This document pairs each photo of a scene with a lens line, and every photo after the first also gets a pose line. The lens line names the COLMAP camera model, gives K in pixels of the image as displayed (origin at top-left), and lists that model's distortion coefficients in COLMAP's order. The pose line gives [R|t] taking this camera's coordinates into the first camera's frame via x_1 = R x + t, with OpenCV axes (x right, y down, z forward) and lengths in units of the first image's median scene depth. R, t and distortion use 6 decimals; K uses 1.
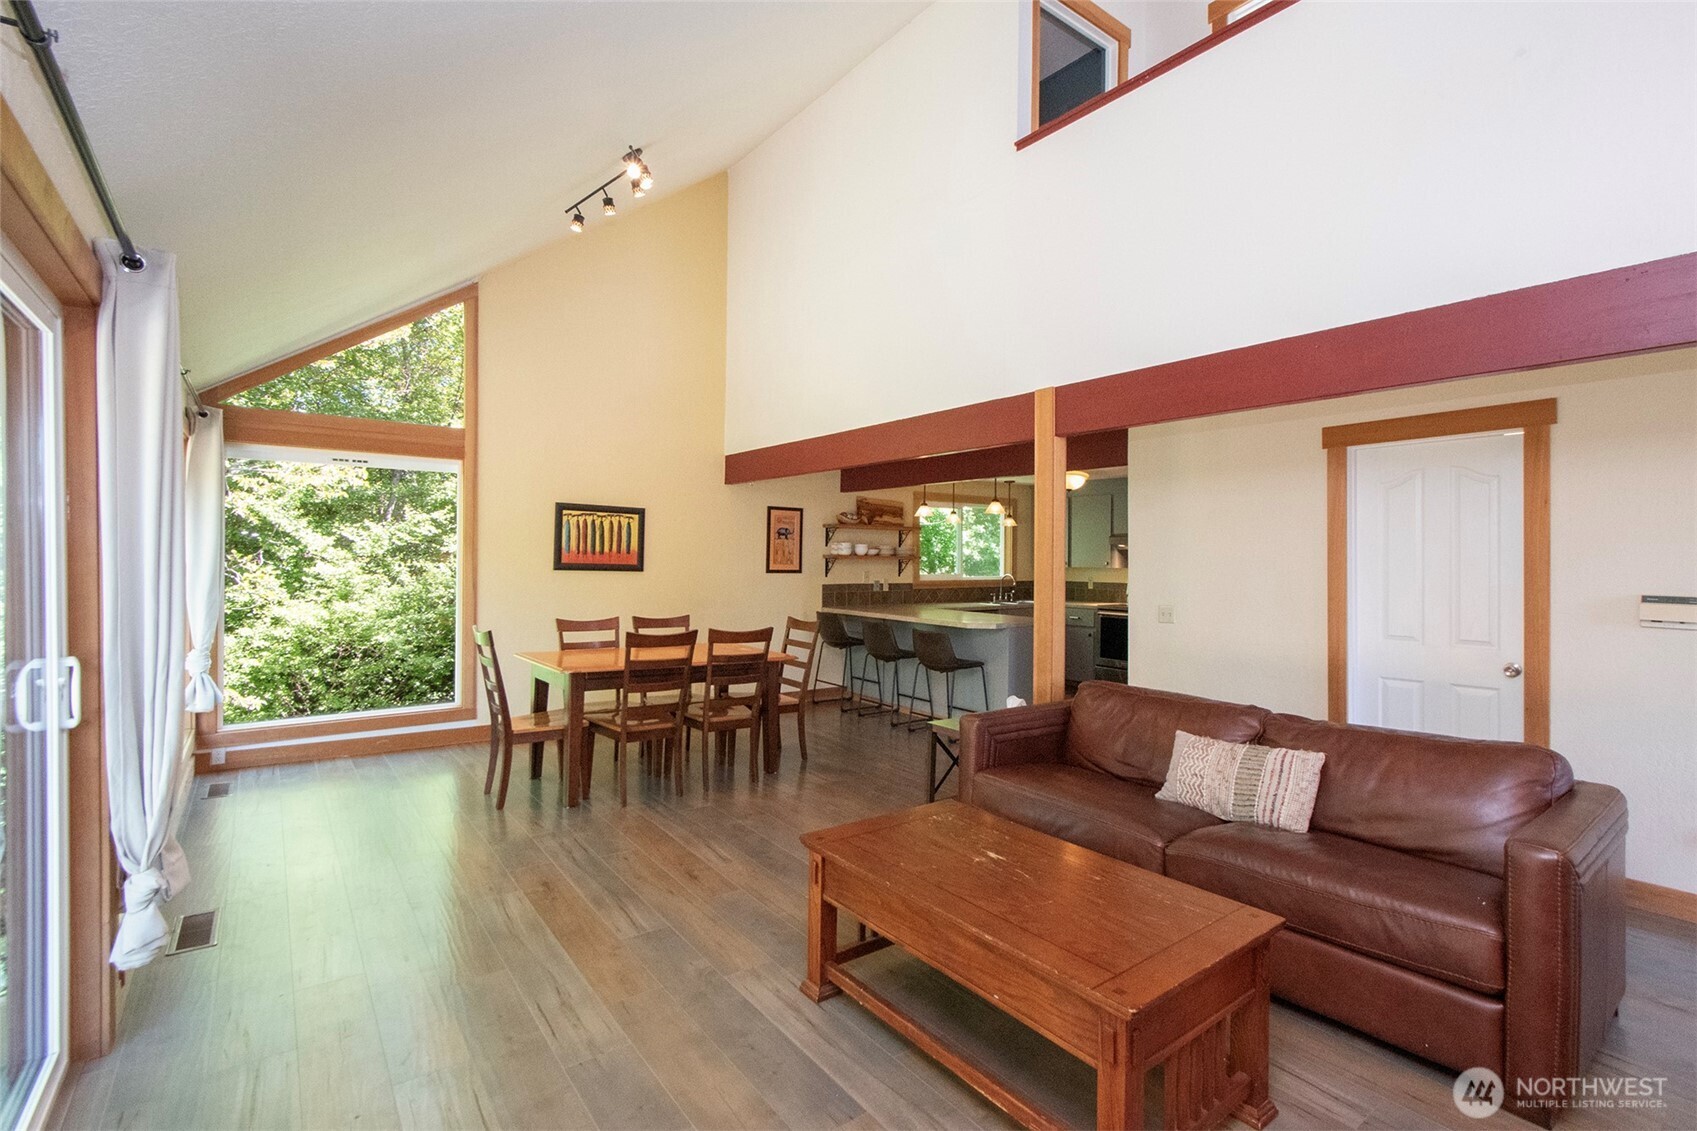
lens RADIAL K [[768.2, 0, 841.7], [0, 768.2, 574.1], [0, 0, 1]] dist [0.001446, 0.000199]
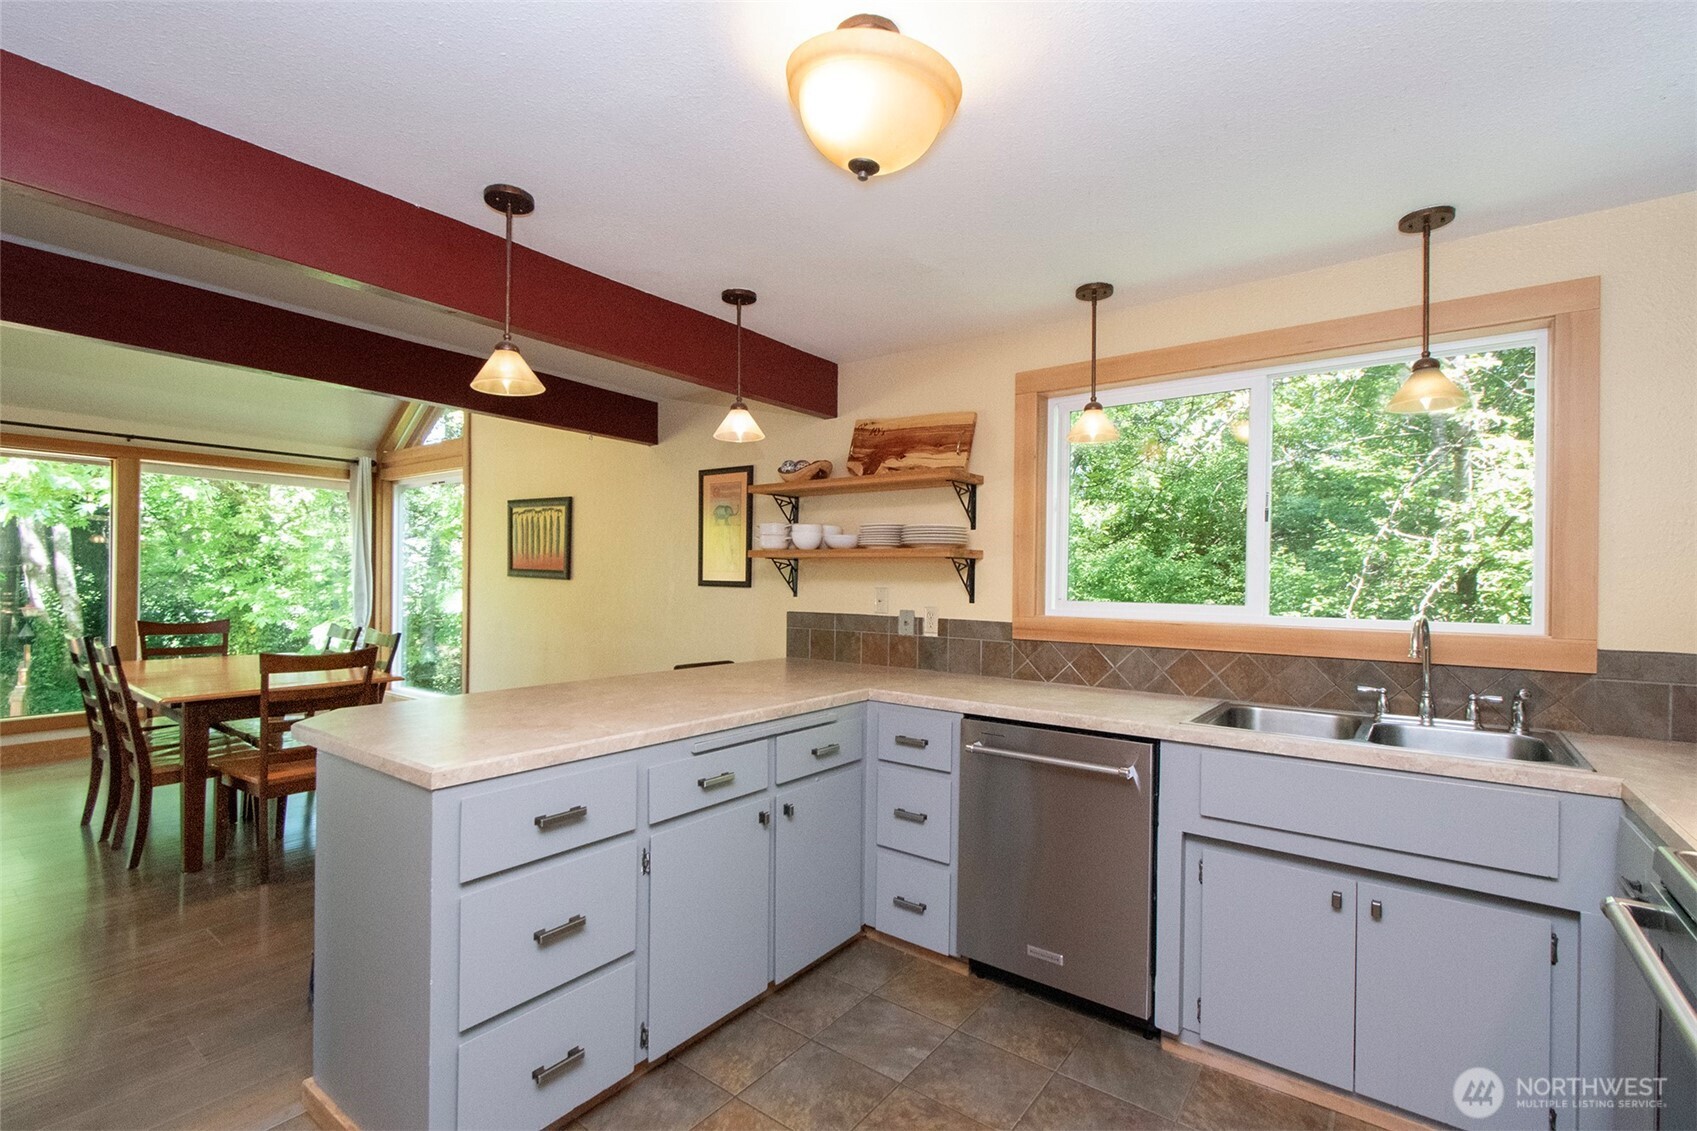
lens RADIAL K [[768.2, 0, 841.7], [0, 768.2, 574.1], [0, 0, 1]] dist [0.001446, 0.000199]
pose [[0.277828, -0.010024, -0.960579, 0.458333], [-0.030118, 0.999363, -0.019140, -0.001993], [0.960159, 0.034248, 0.277349, 0.885173]]
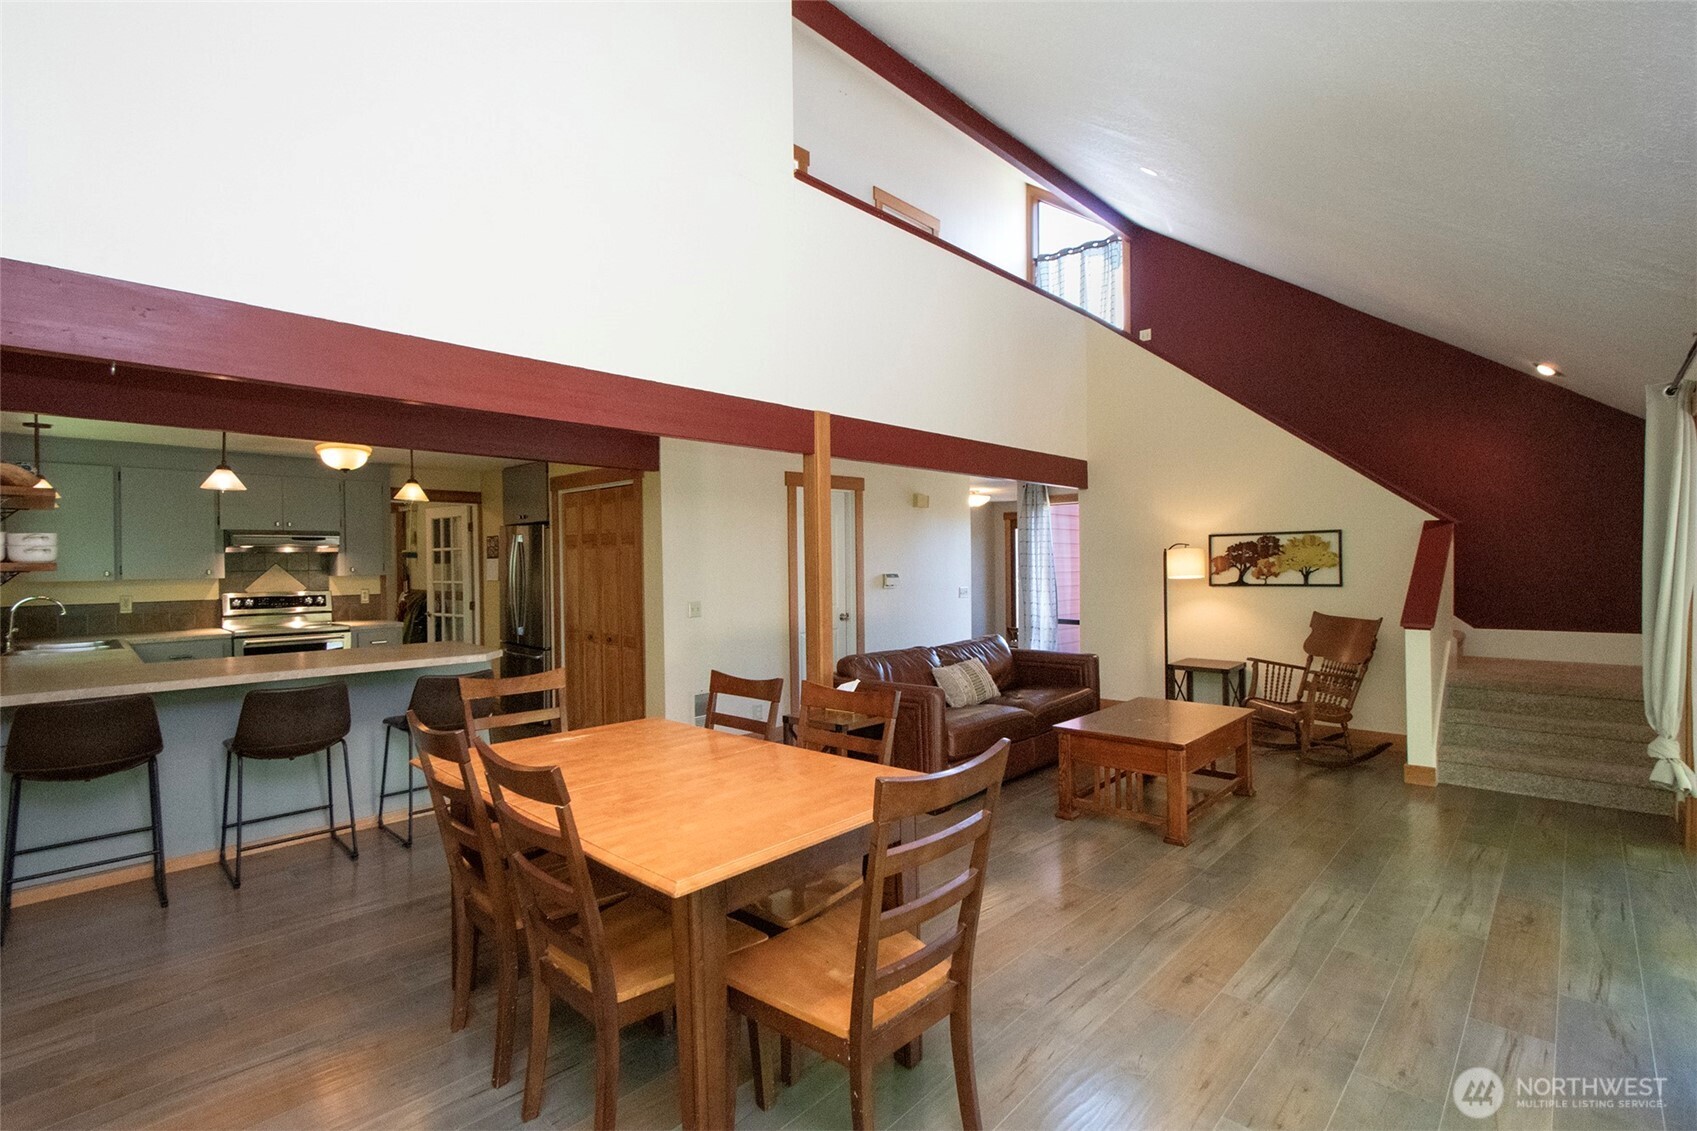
lens RADIAL K [[768.2, 0, 841.7], [0, 768.2, 574.1], [0, 0, 1]] dist [0.001446, 0.000199]
pose [[-0.163809, -0.025390, 0.986165, -0.465136], [0.028949, 0.999114, 0.030532, -0.017862], [-0.986067, 0.033550, -0.162929, 0.620215]]
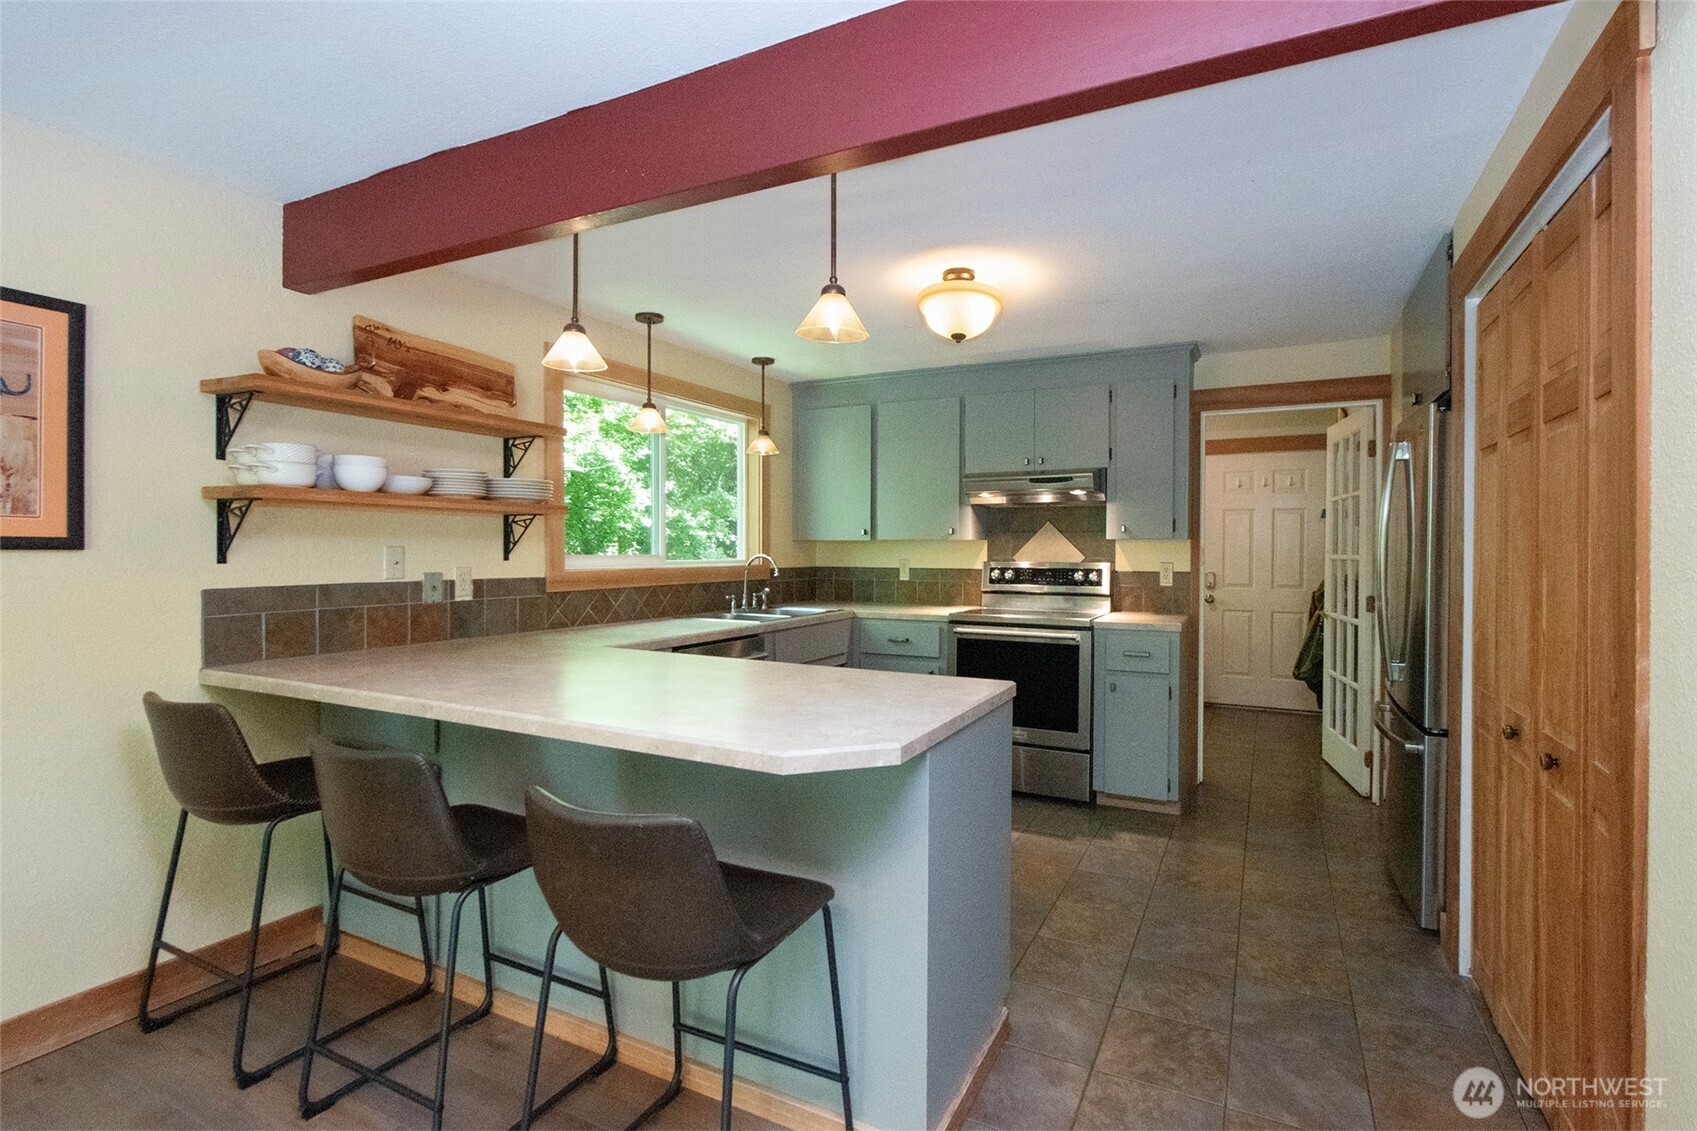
lens RADIAL K [[781.9, 0, 862.4], [0, 781.9, 557.0], [0, 0, 1]] dist [0.004018, 0.000428]
pose [[0.895874, -0.010691, 0.444179, 0.065319], [0.015092, 0.999866, -0.006374, 0.006981], [-0.444051, 0.012414, 0.895915, 0.619092]]
